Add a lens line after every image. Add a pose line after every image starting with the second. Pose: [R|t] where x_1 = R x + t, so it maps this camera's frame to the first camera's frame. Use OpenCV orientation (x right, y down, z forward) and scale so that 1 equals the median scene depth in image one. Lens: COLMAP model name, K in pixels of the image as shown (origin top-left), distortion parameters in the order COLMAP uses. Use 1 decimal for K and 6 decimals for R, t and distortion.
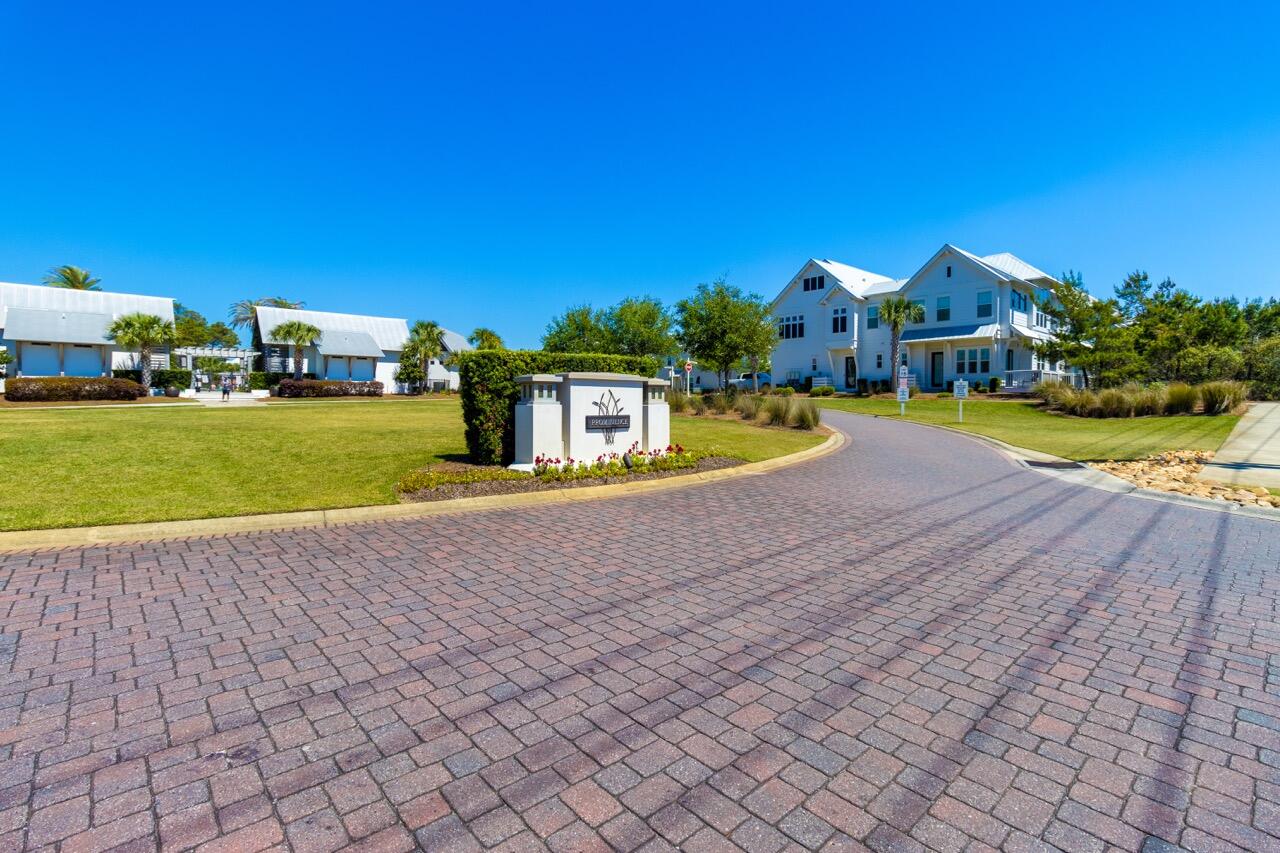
lens RADIAL K [[572.7, 0, 642.5], [0, 572.7, 422.9], [0, 0, 1]] dist [0.000510, 0.000011]
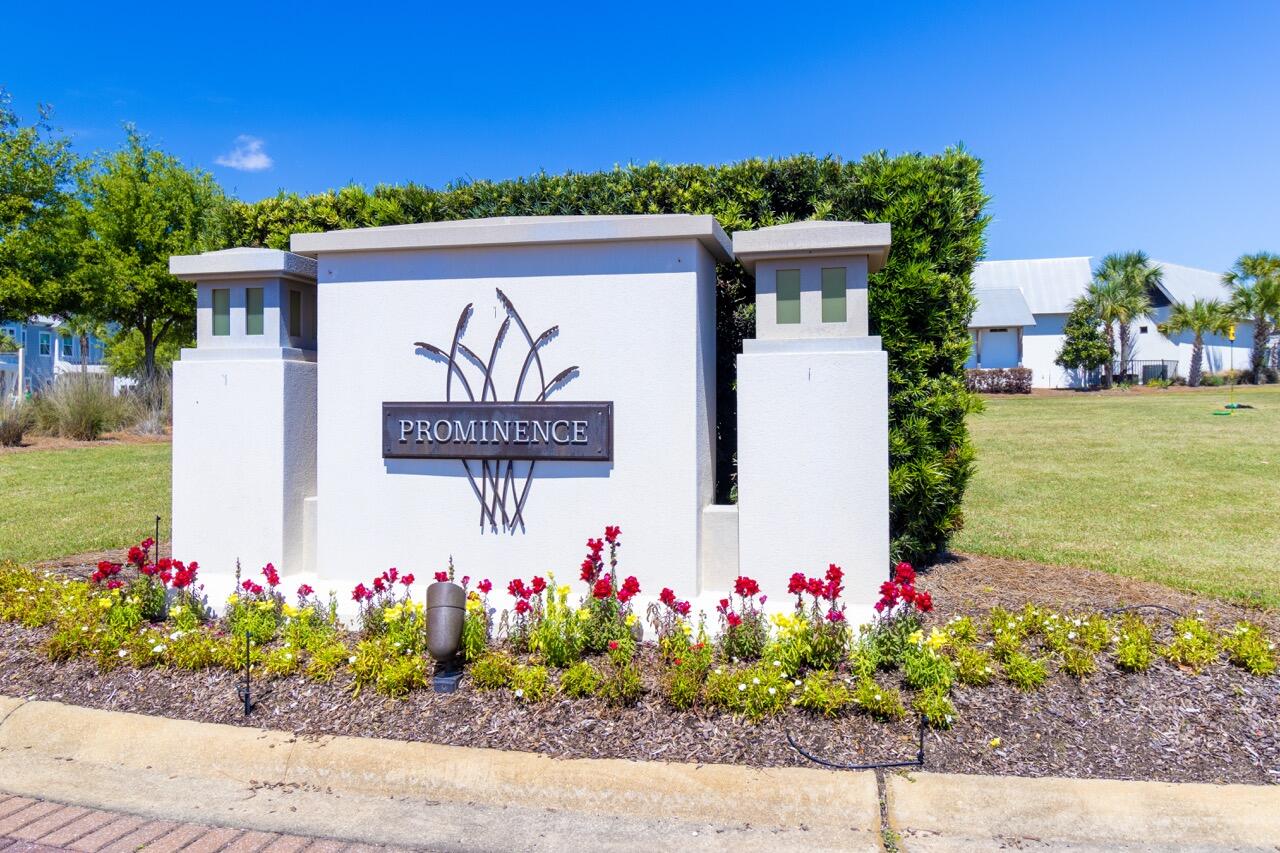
lens RADIAL K [[862.2, 0, 641.8], [0, 862.2, 421.3], [0, 0, 1]] dist [0.010760, 0.001864]
pose [[0.559460, 0.010278, -0.828794, 0.246559], [-0.027630, 0.999599, -0.006254, -0.004558], [0.828397, 0.026398, 0.559519, 0.813764]]
